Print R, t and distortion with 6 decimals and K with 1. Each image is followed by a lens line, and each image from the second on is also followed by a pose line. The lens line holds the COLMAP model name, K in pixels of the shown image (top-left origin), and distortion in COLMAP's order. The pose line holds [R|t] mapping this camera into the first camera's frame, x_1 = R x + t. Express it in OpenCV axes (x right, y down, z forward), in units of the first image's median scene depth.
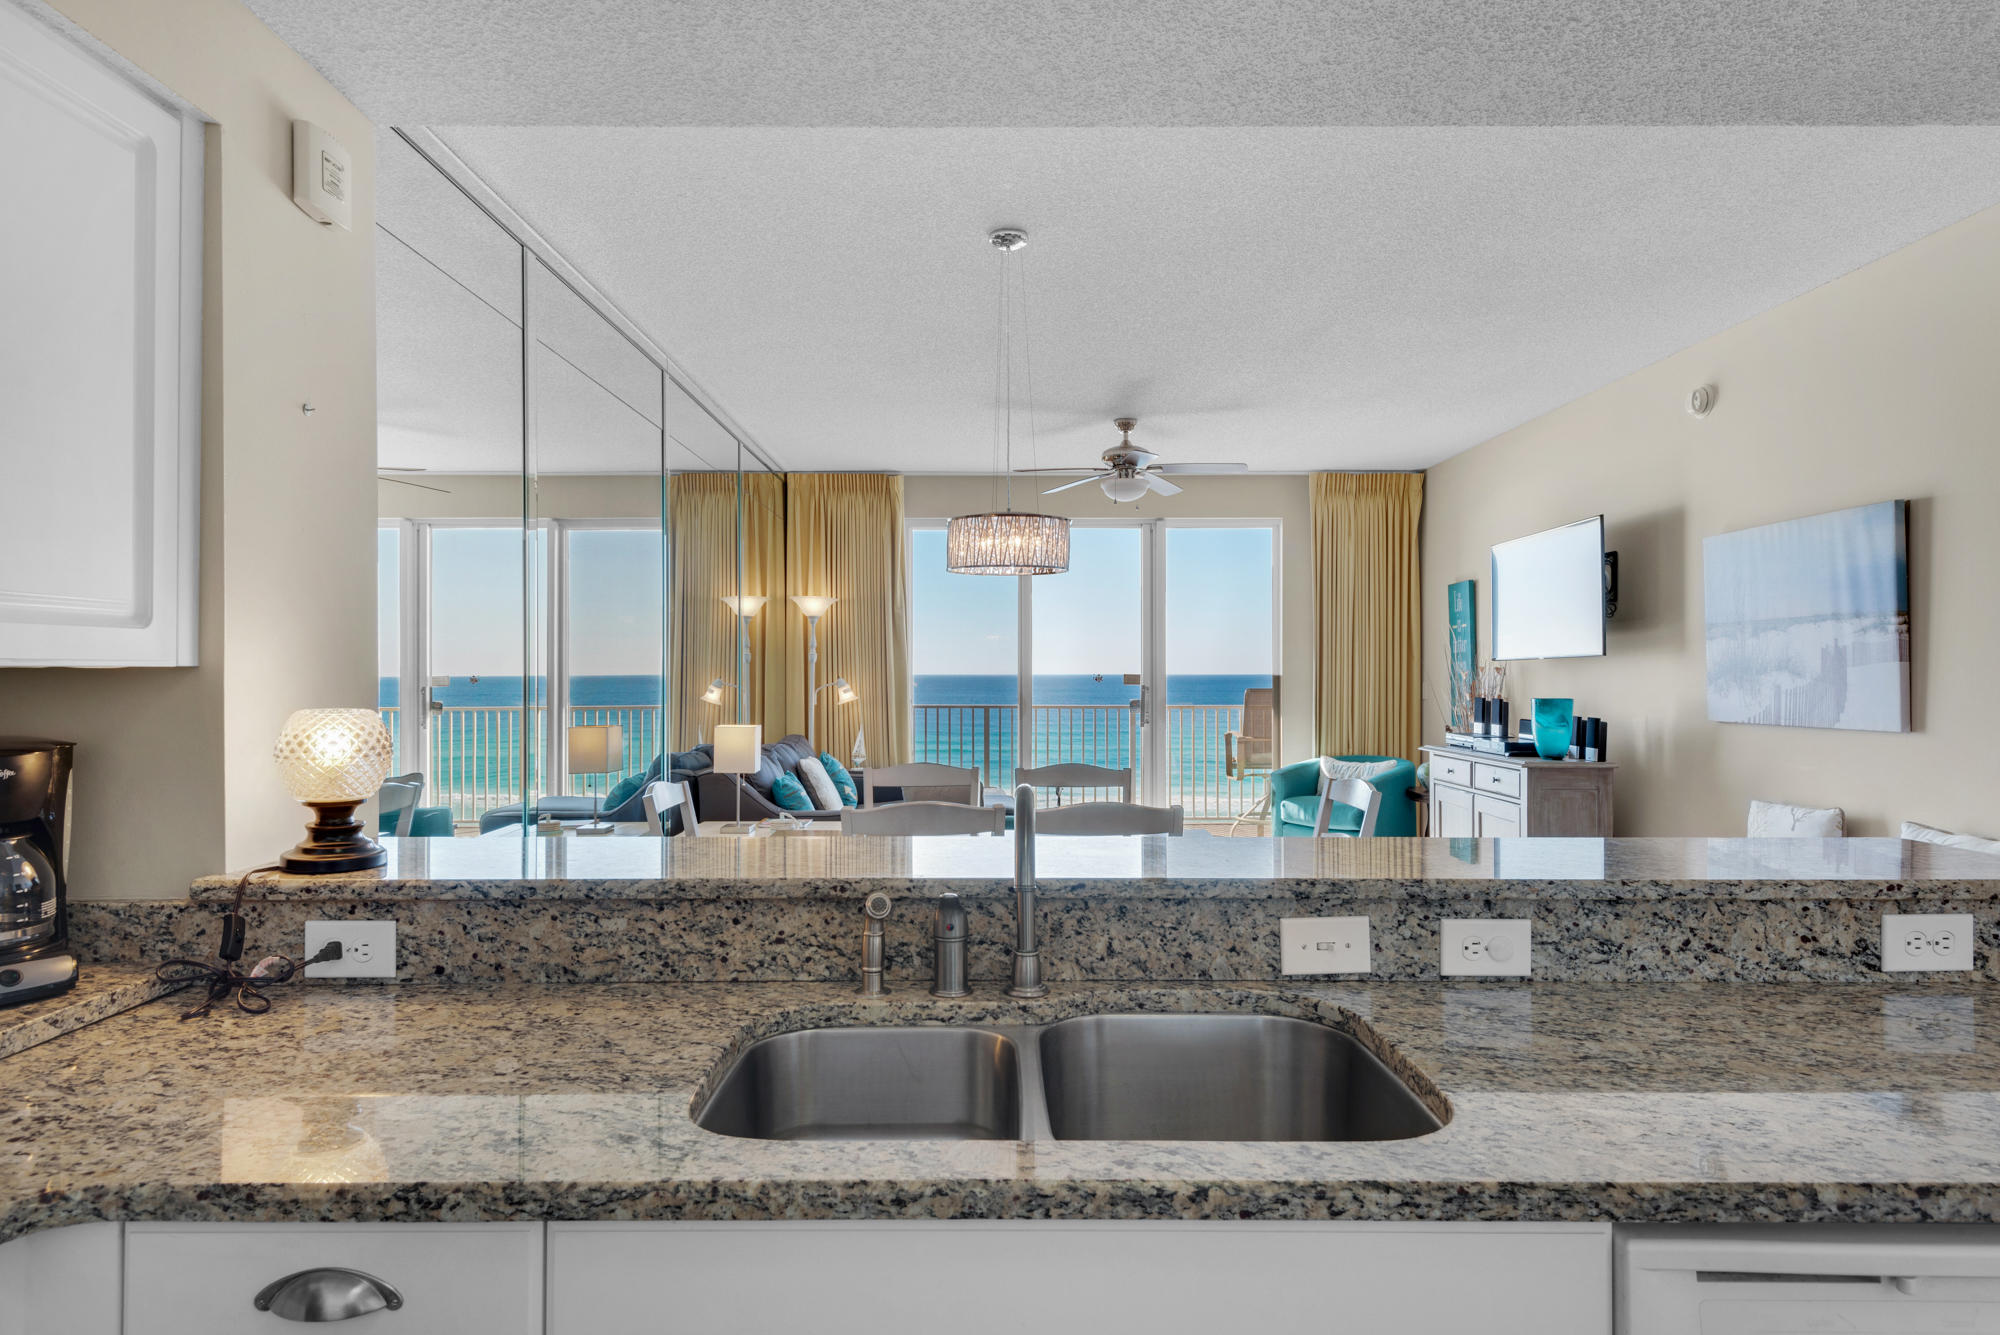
lens RADIAL K [[1092.5, 0, 969.3], [0, 1092.5, 660.4], [0, 0, 1]] dist [0.037829, -0.020998]
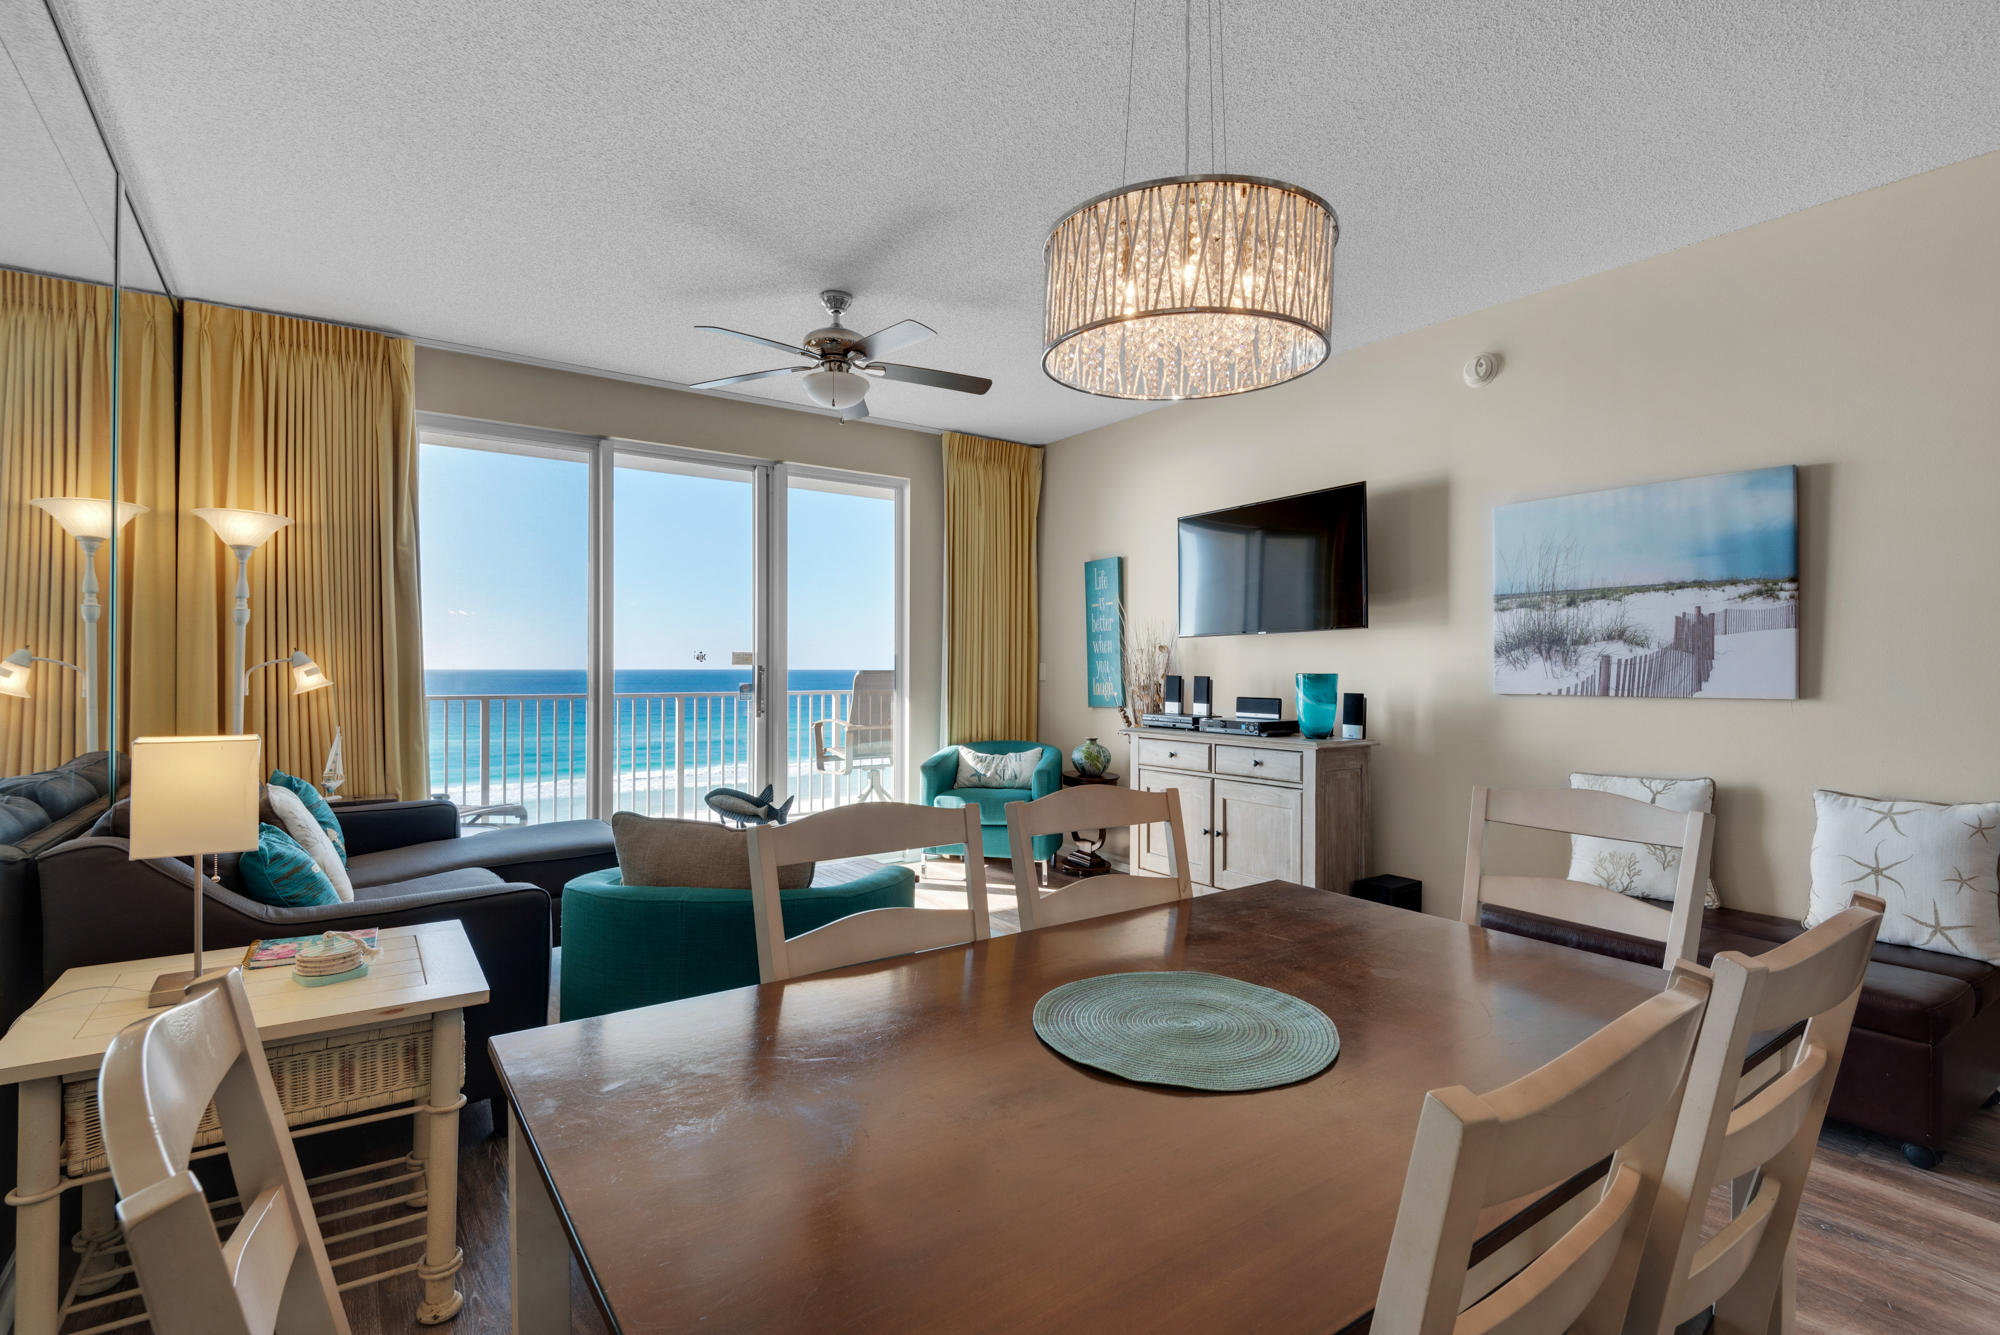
lens RADIAL K [[940.0, 0, 989.7], [0, 940.0, 666.8], [0, 0, 1]] dist [0.022993, -0.027387]
pose [[0.812844, 0.003610, 0.582470, -0.169482], [-0.010012, 0.999920, 0.007775, 0.026056], [-0.582395, -0.012151, 0.812815, 0.529618]]
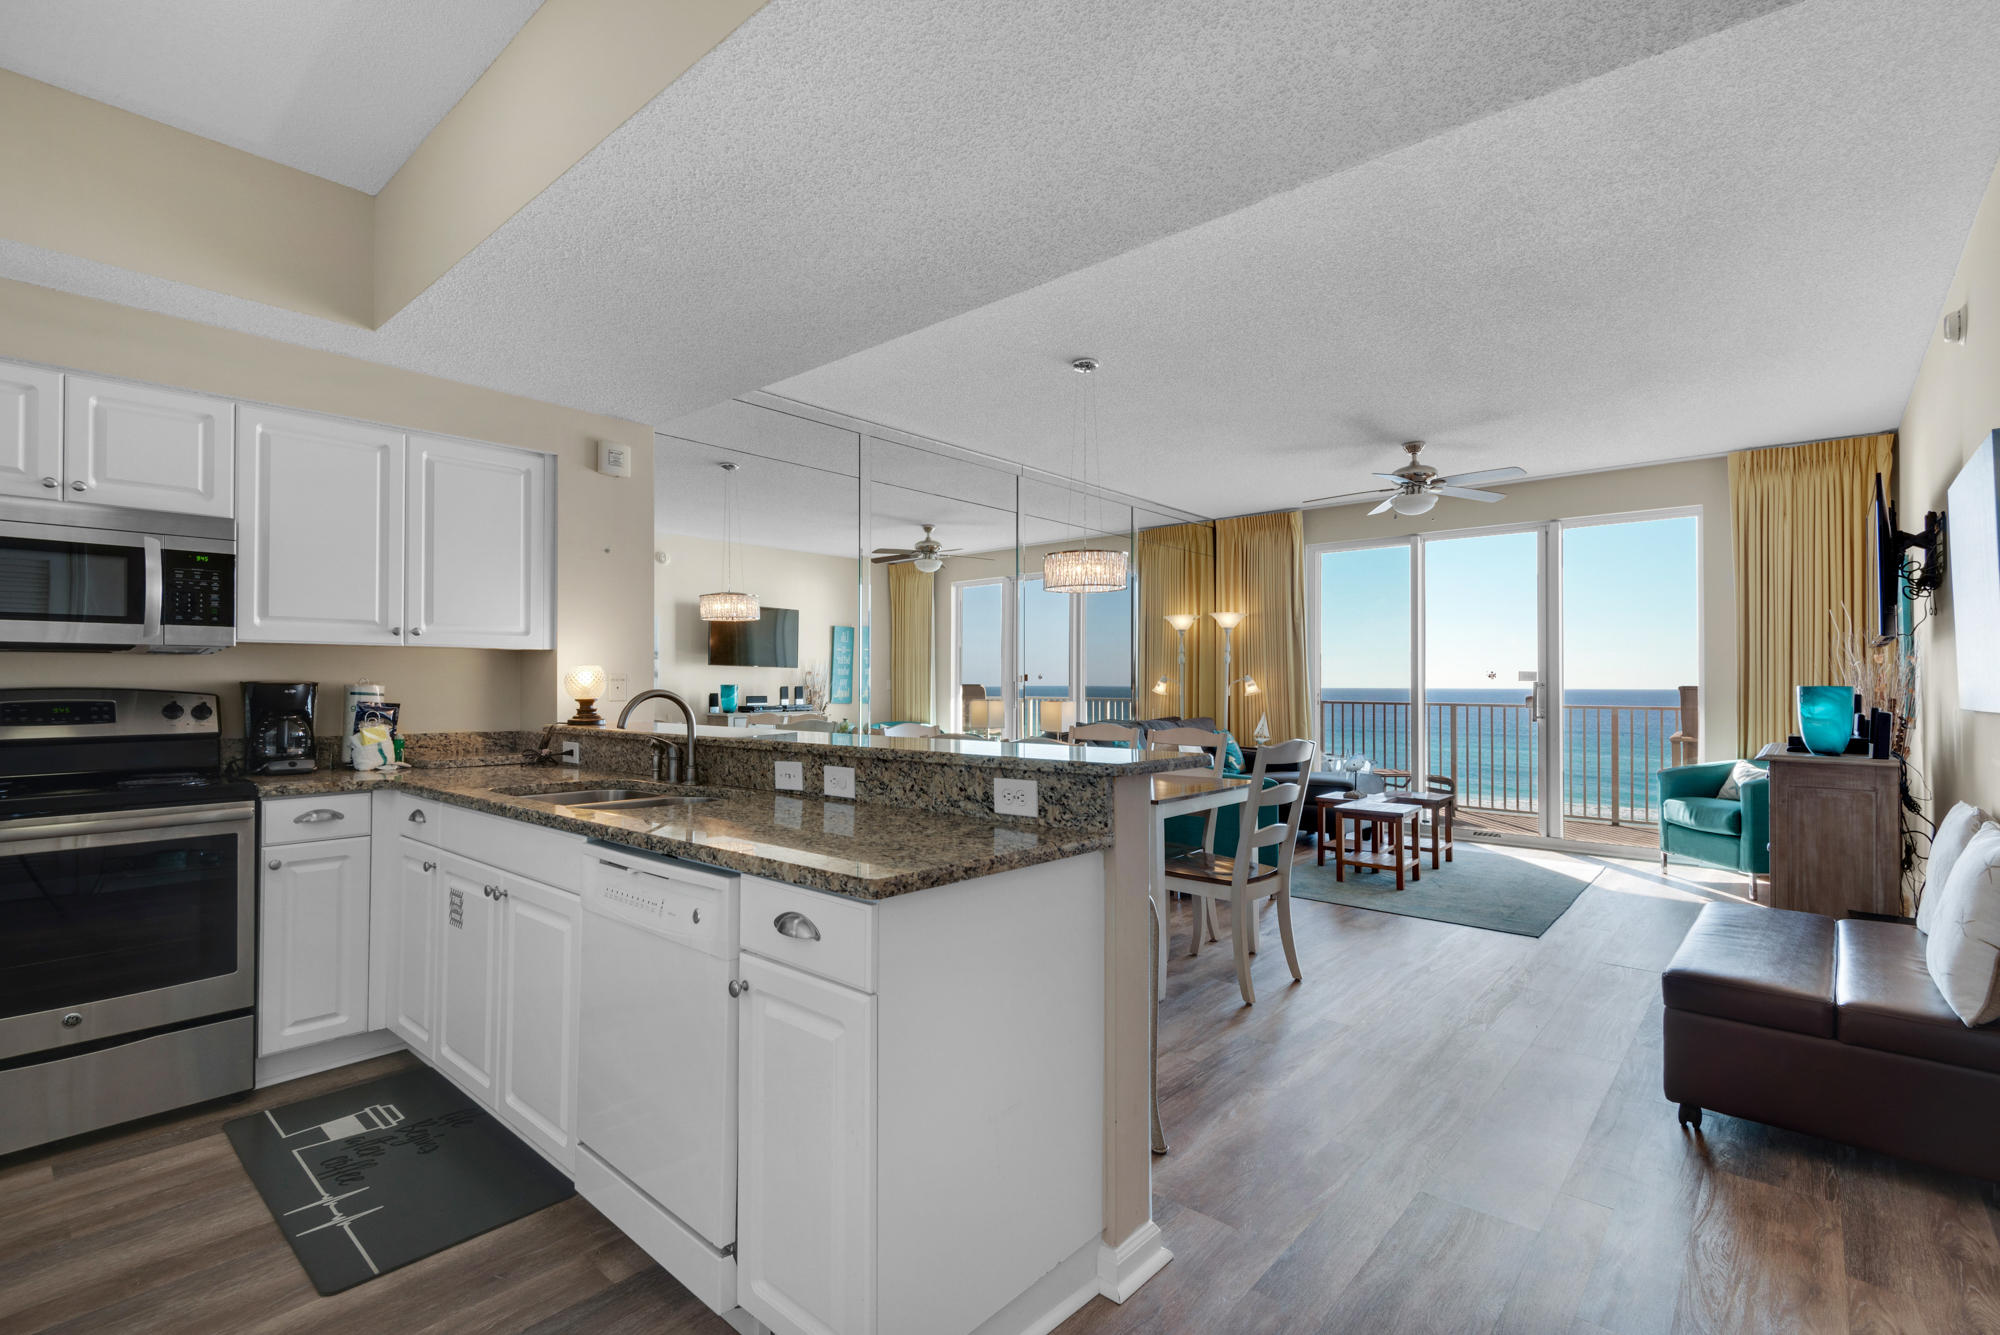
lens RADIAL K [[895.9, 0, 966.9], [0, 895.9, 669.8], [0, 0, 1]] dist [0.016843, -0.016917]
pose [[0.746413, -0.008652, -0.665426, 0.510799], [0.004206, 0.999957, -0.008284, 0.025298], [0.665469, 0.003385, 0.746417, -0.001086]]
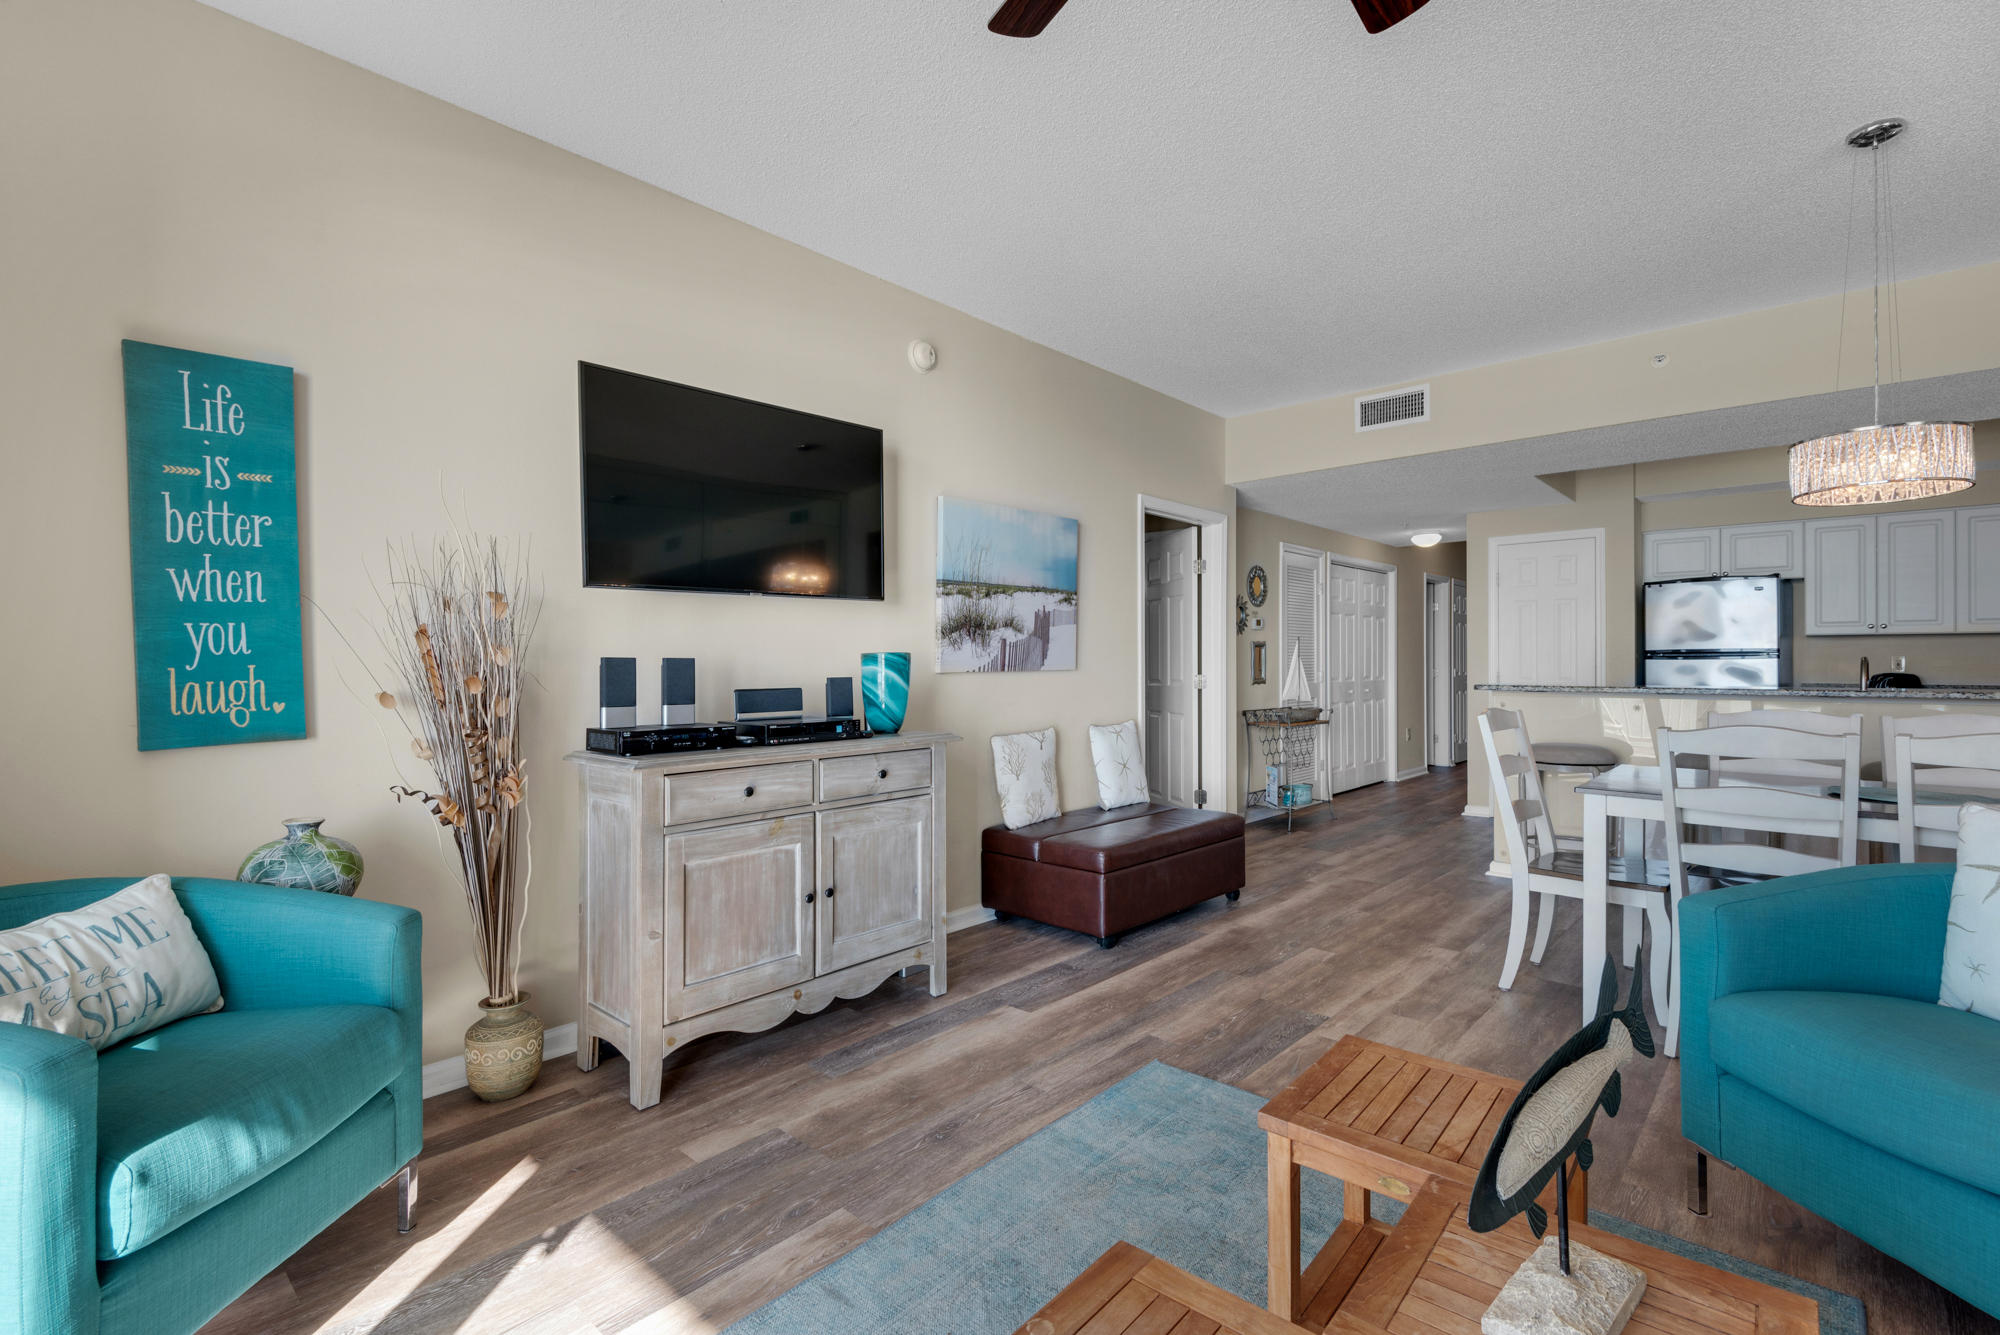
lens RADIAL K [[895.9, 0, 966.9], [0, 895.9, 669.8], [0, 0, 1]] dist [0.016843, -0.016917]
pose [[-0.740062, -0.005304, 0.672518, 0.073822], [-0.004758, 0.999985, 0.002650, 0.045139], [-0.672522, -0.001239, -0.740076, 1.469076]]
